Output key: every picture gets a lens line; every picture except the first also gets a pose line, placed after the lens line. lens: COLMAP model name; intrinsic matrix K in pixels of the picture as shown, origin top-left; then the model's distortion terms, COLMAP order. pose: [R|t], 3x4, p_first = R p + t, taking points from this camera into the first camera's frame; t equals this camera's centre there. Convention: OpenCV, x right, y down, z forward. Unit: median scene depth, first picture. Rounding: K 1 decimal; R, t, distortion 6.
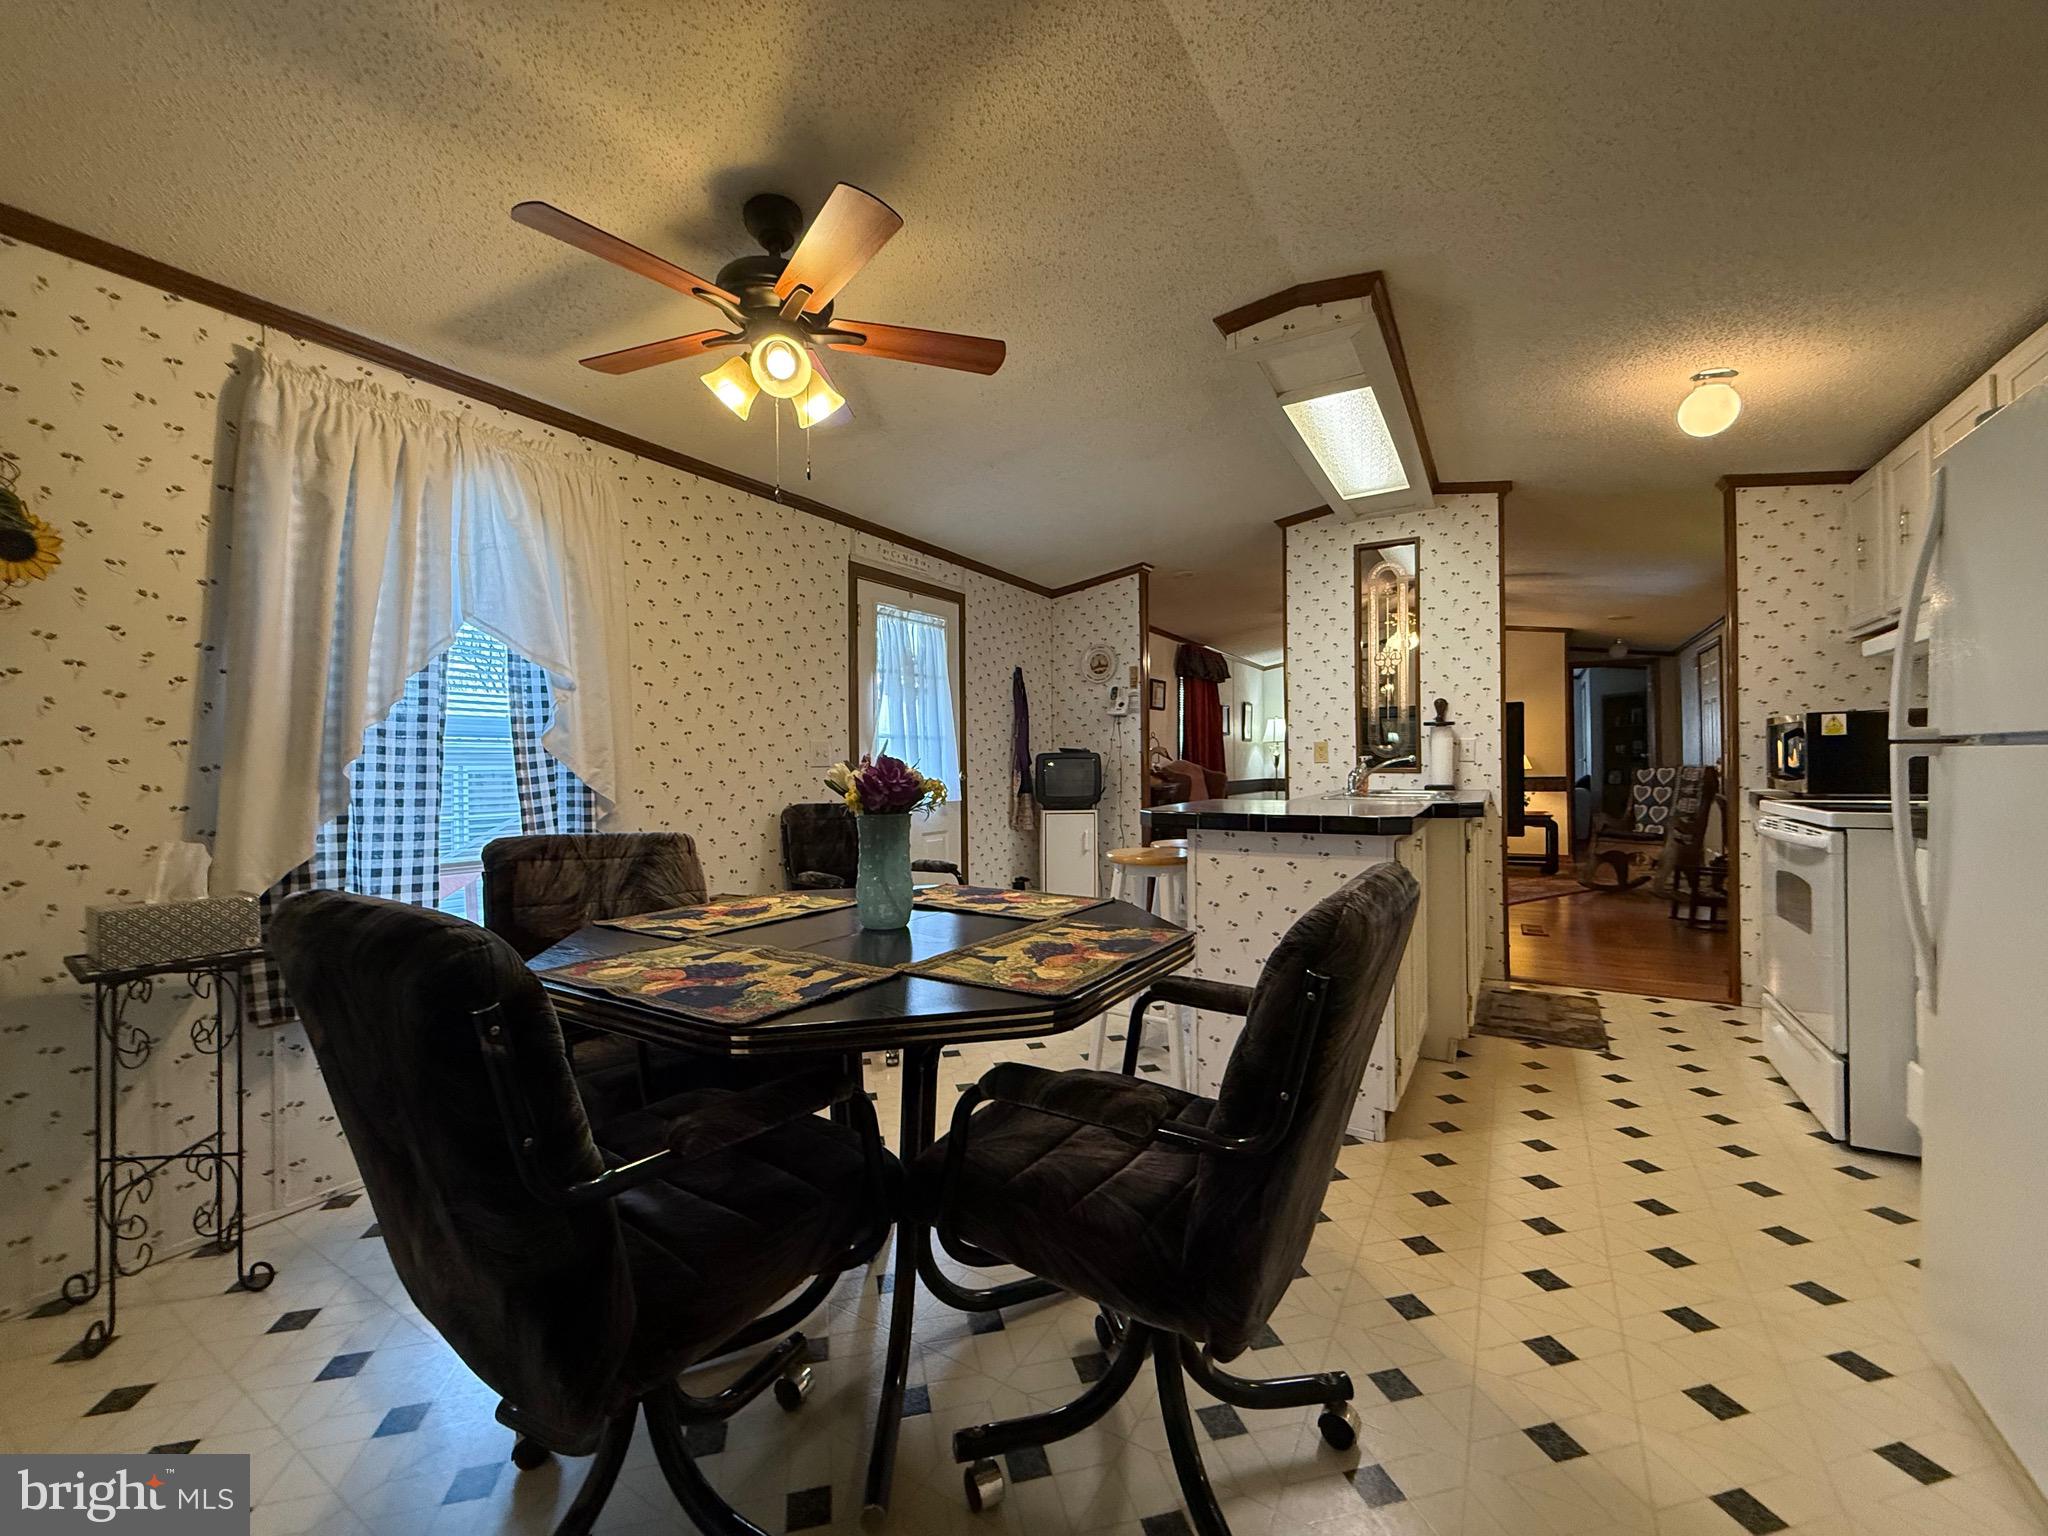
lens RADIAL K [[816.1, 0, 1022.4], [0, 816.1, 767.9], [0, 0, 1]] dist [-0.000517, -0.000033]
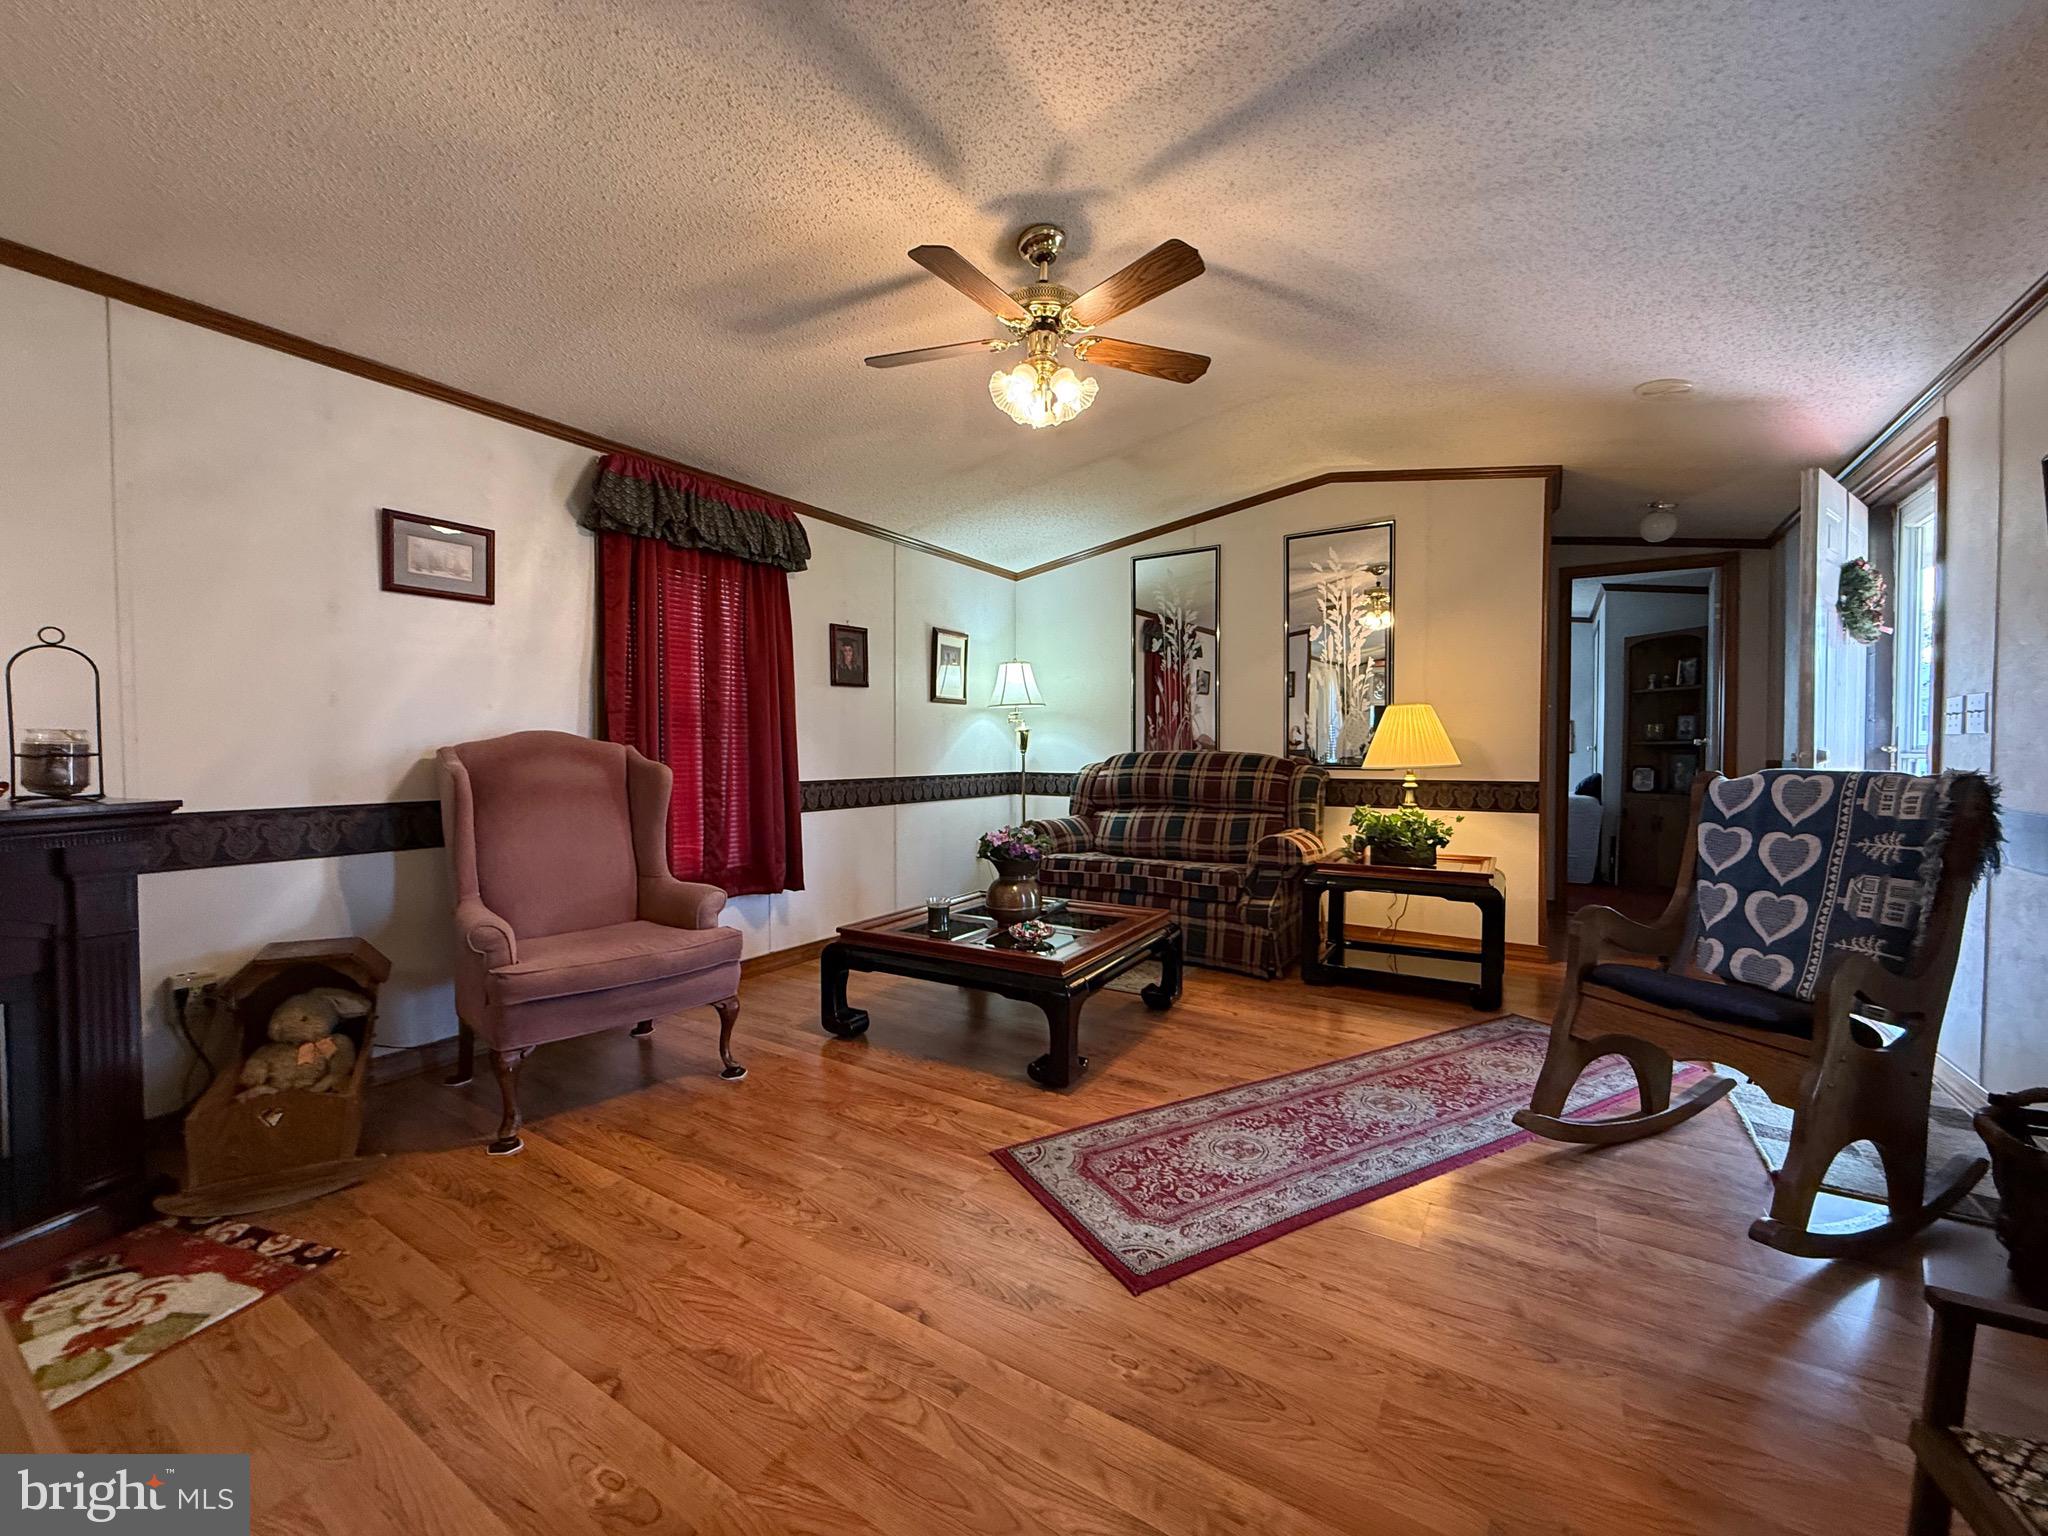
lens RADIAL K [[816.1, 0, 1022.1], [0, 816.1, 764.8], [0, 0, 1]] dist [-0.000517, -0.000033]
pose [[0.999548, 0.017422, -0.024520, 0.698600], [-0.016905, 0.999633, 0.021145, -0.007875], [0.024879, -0.020721, 0.999476, 0.959877]]
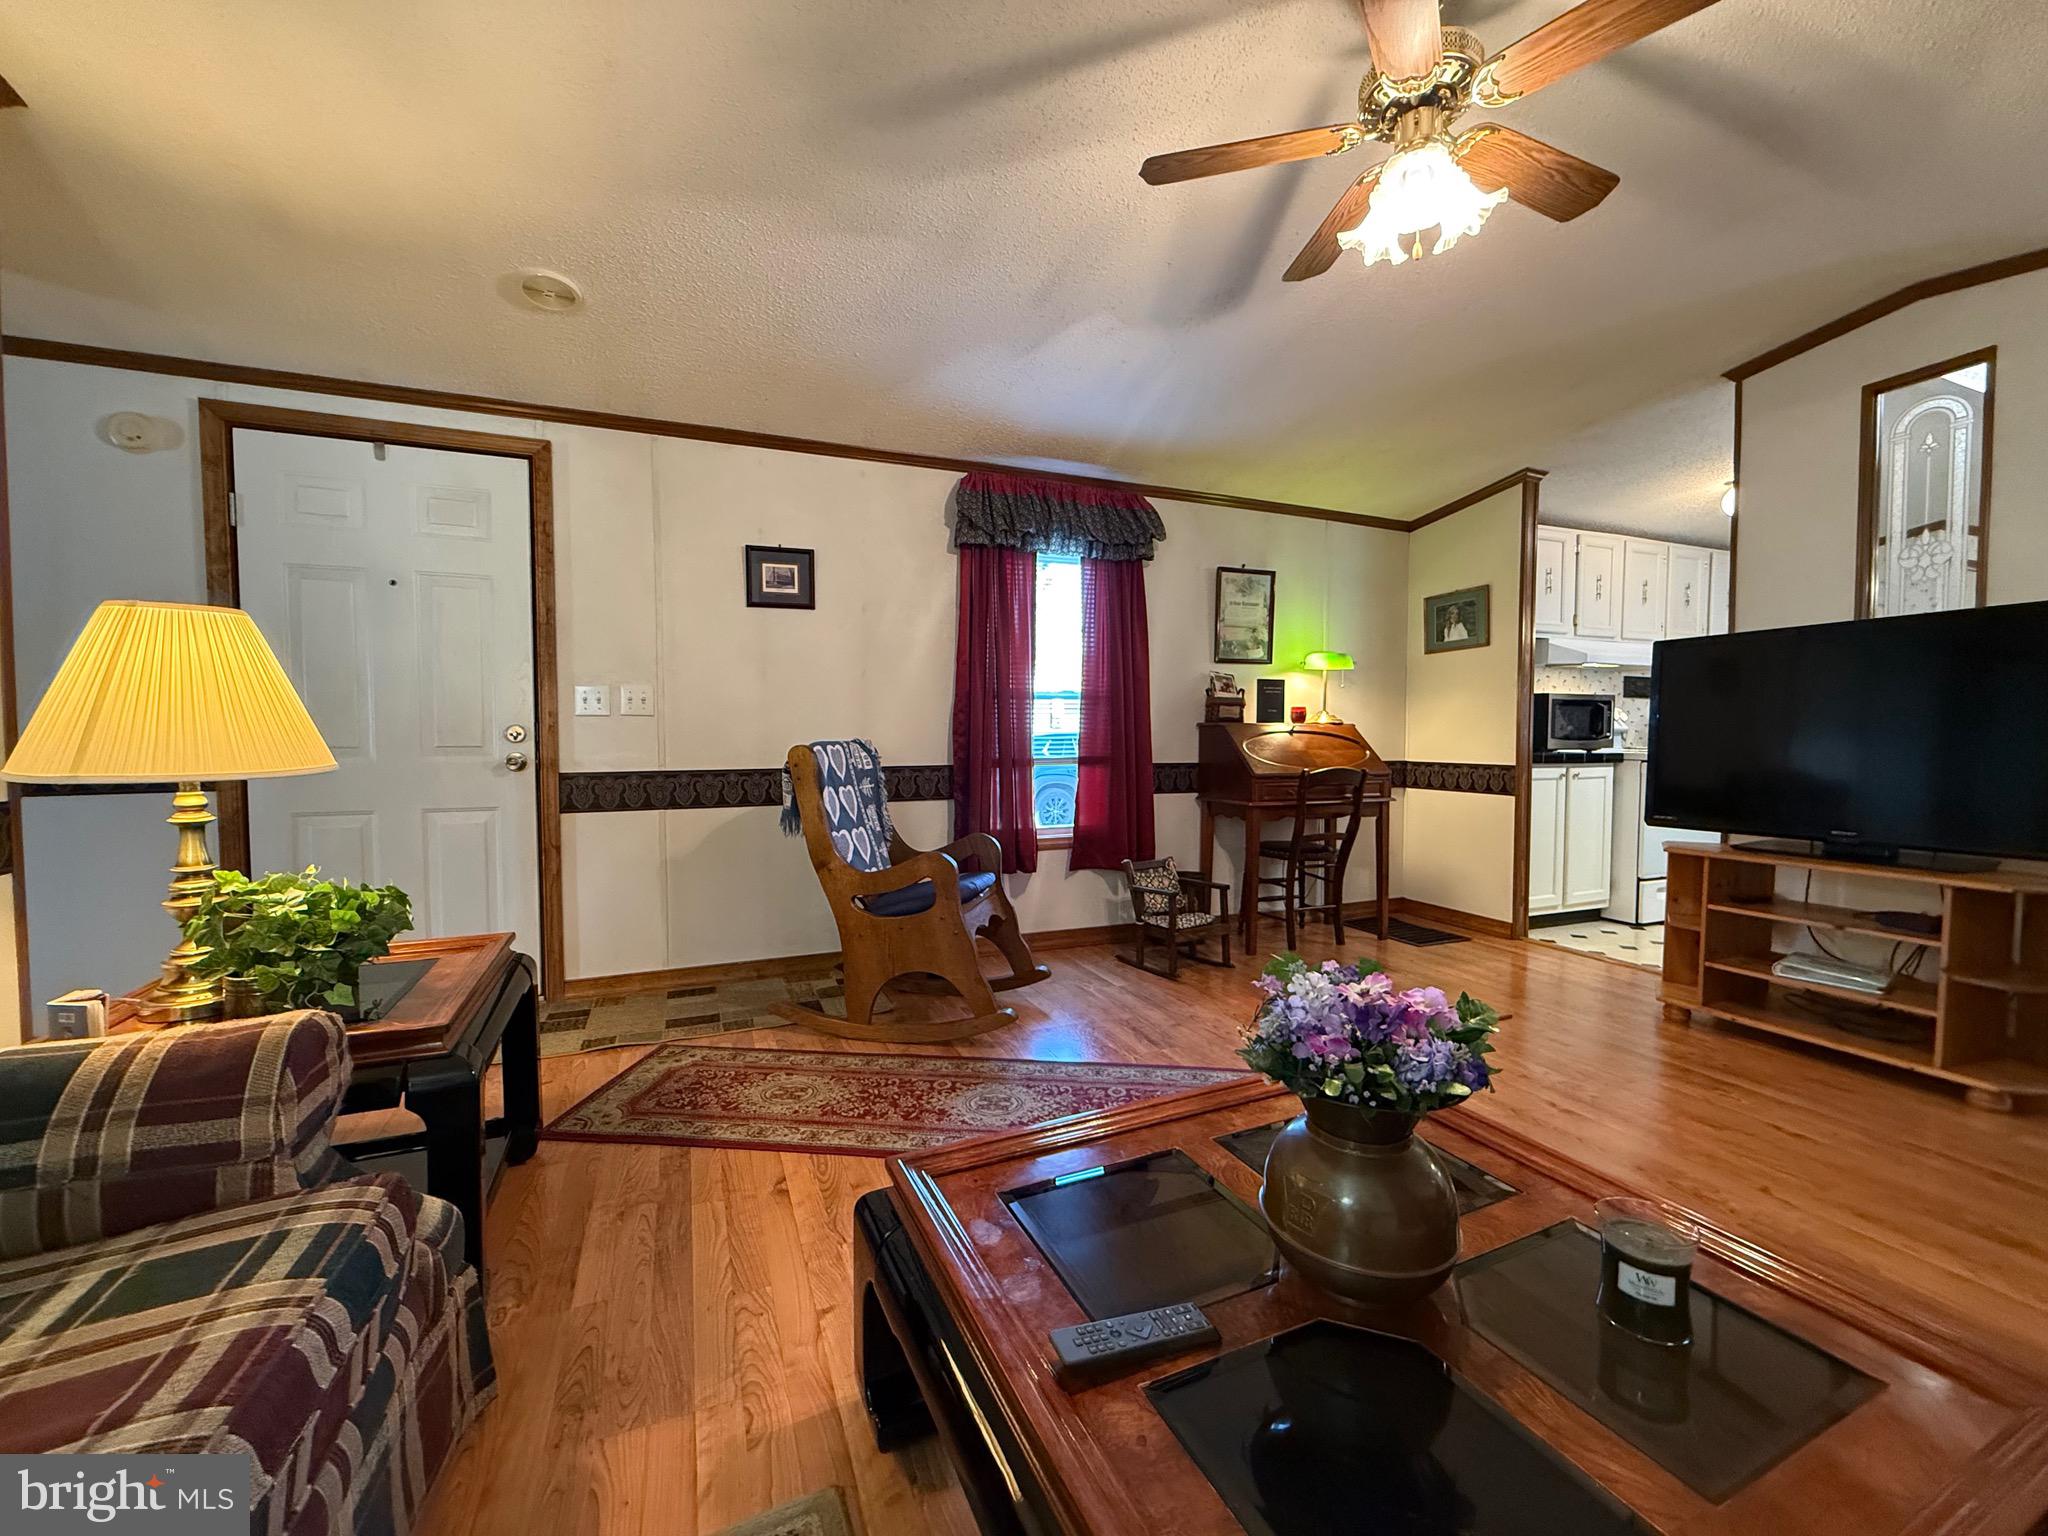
lens RADIAL K [[816.1, 0, 1019.3], [0, 816.1, 768.6], [0, 0, 1]] dist [-0.000517, -0.000033]
pose [[-0.804906, -0.008766, 0.593338, 0.621728], [0.015713, 0.999225, 0.036078, -0.001931], [-0.593194, 0.038363, -0.804145, 1.880447]]
